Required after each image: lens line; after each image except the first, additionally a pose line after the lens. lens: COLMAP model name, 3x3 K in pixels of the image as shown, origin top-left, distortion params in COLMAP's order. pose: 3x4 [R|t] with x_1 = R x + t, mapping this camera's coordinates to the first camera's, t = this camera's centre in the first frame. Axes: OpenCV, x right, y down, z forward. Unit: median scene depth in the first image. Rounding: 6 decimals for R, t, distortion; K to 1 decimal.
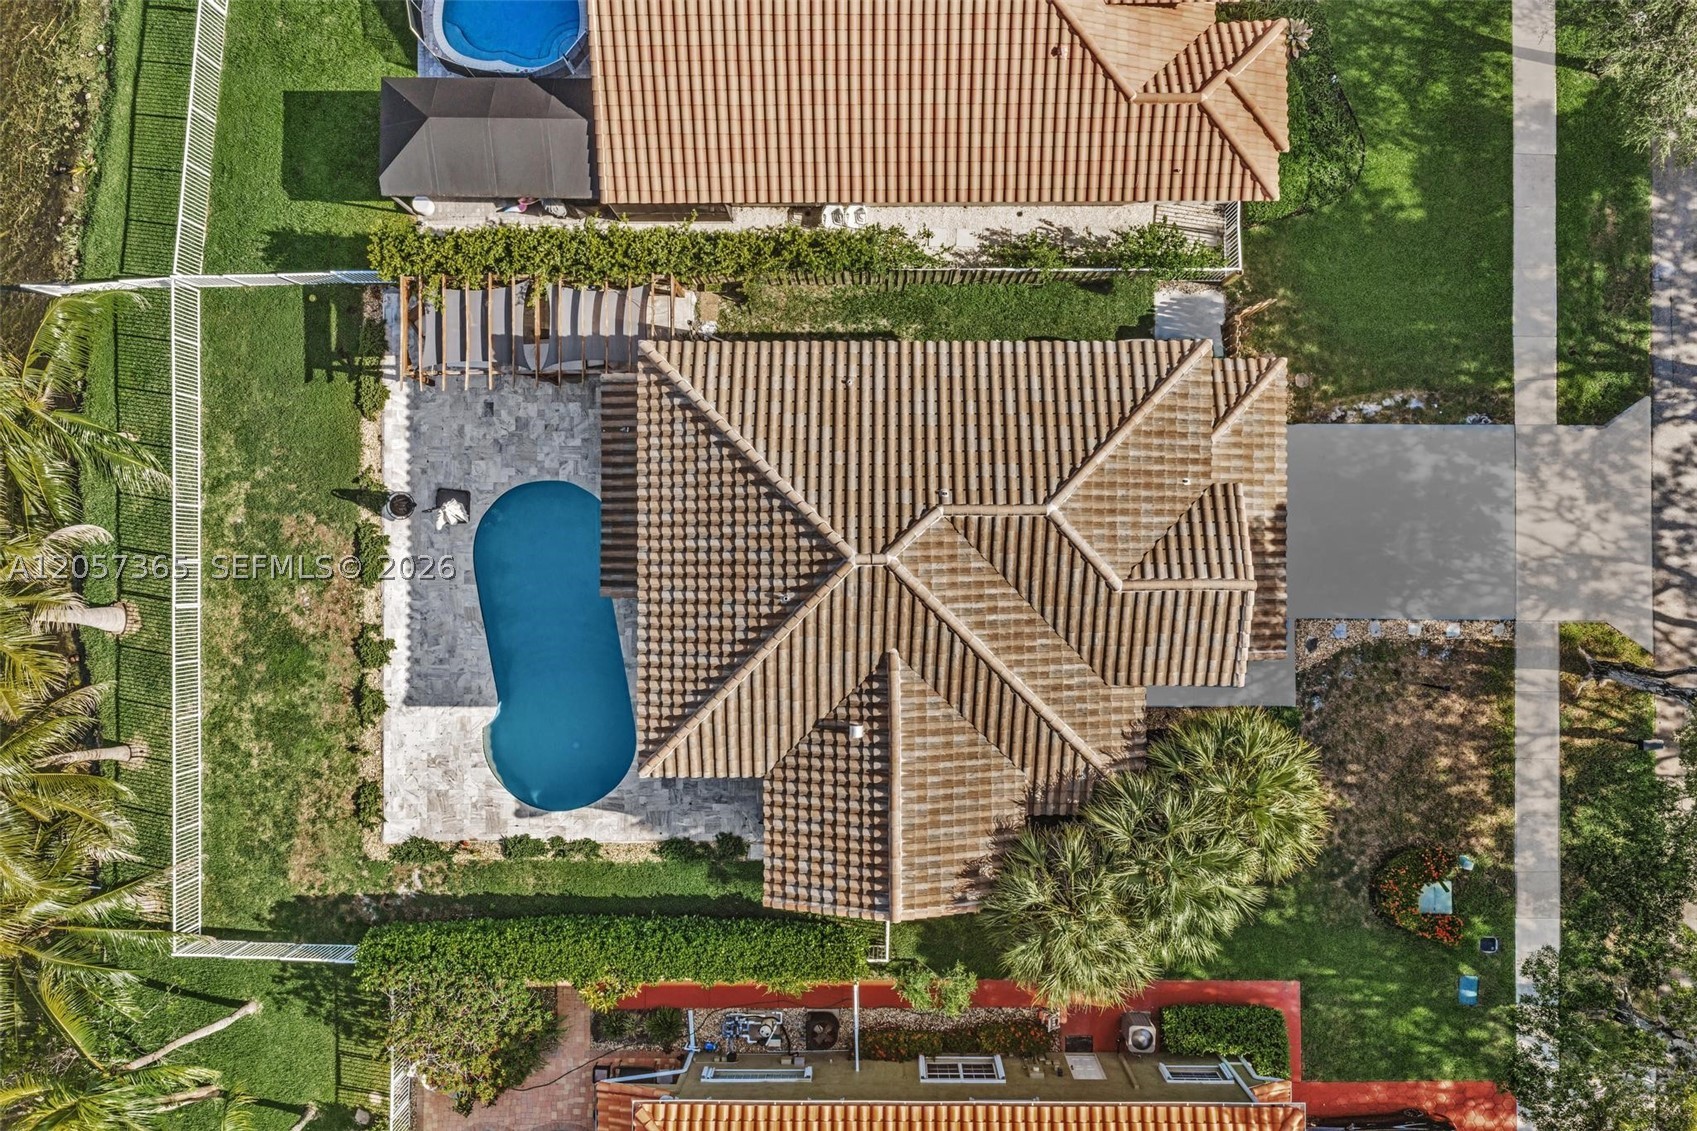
lens RADIAL K [[1391.3, 0, 855.4], [0, 1391.3, 561.4], [0, 0, 1]] dist [0.014349, -0.016629]
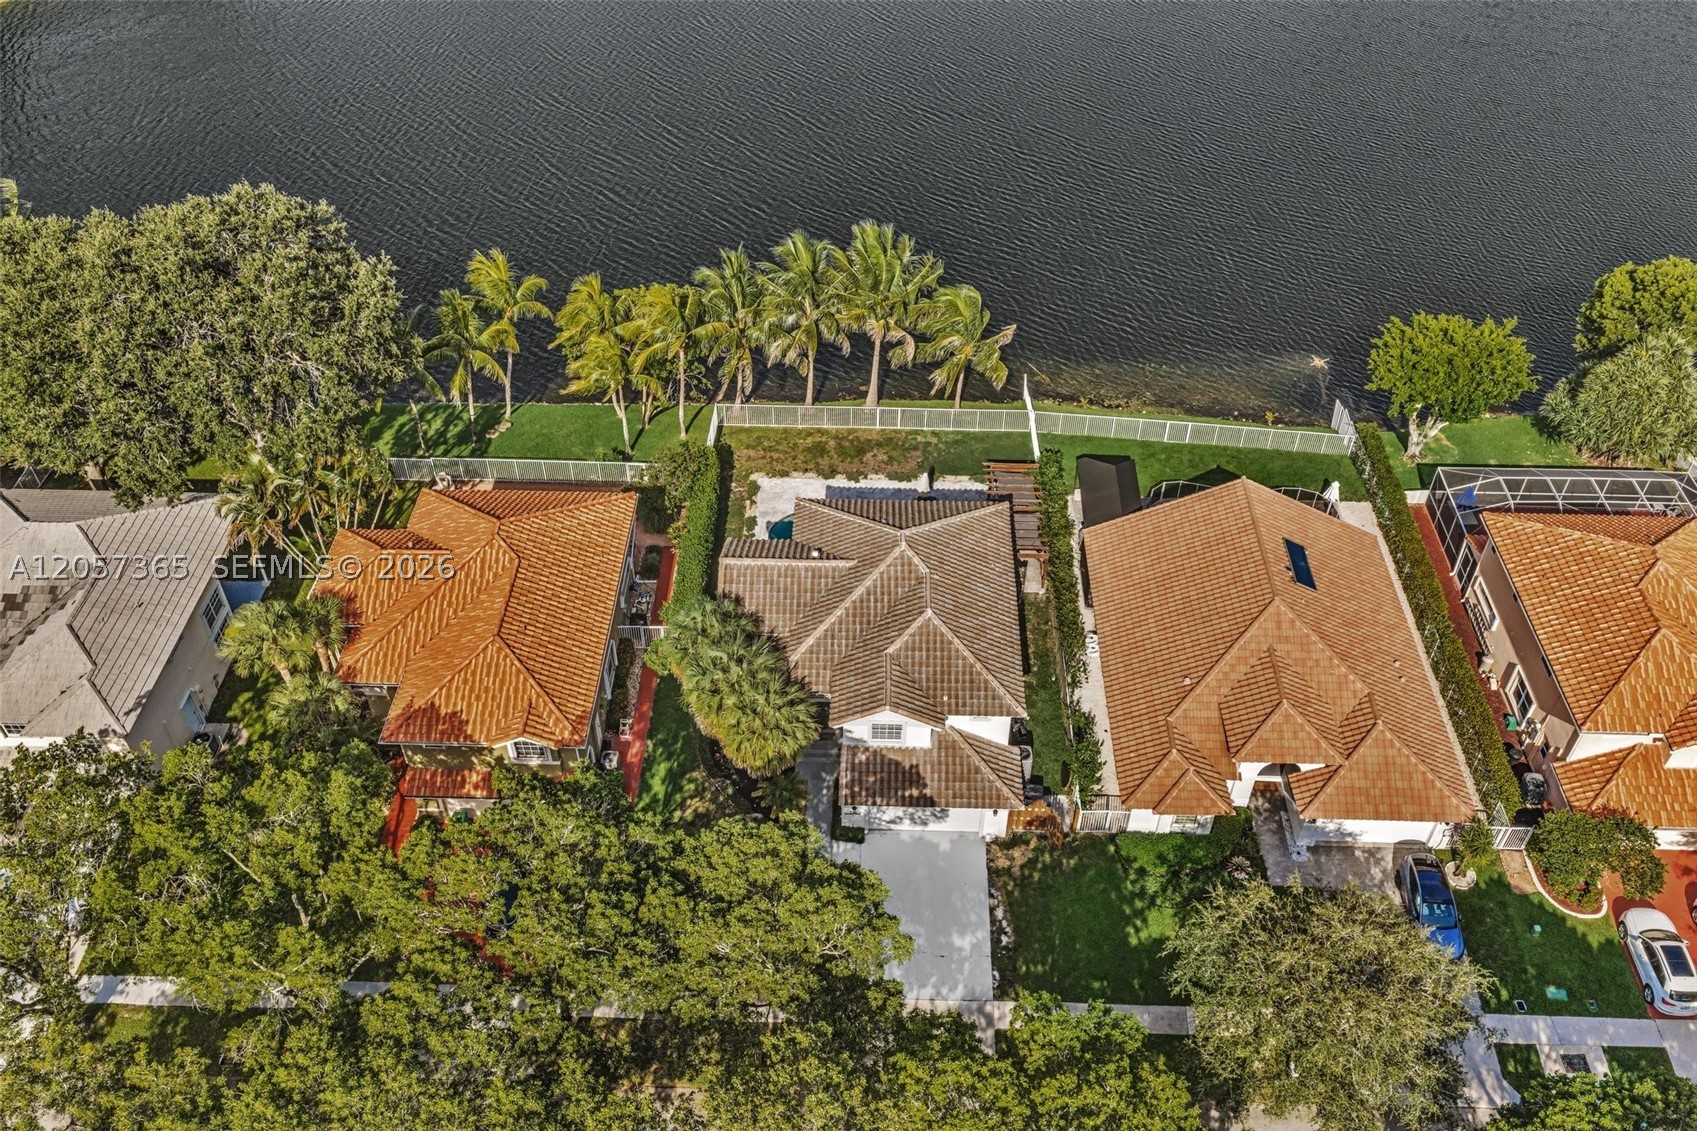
lens RADIAL K [[1391.3, 0, 855.4], [0, 1391.3, 561.4], [0, 0, 1]] dist [0.014349, -0.016629]
pose [[-0.025591, 0.689035, -0.724276, 1.198554], [-0.999661, -0.021164, 0.015187, 0.029529], [-0.004864, 0.724419, 0.689343, -0.296645]]
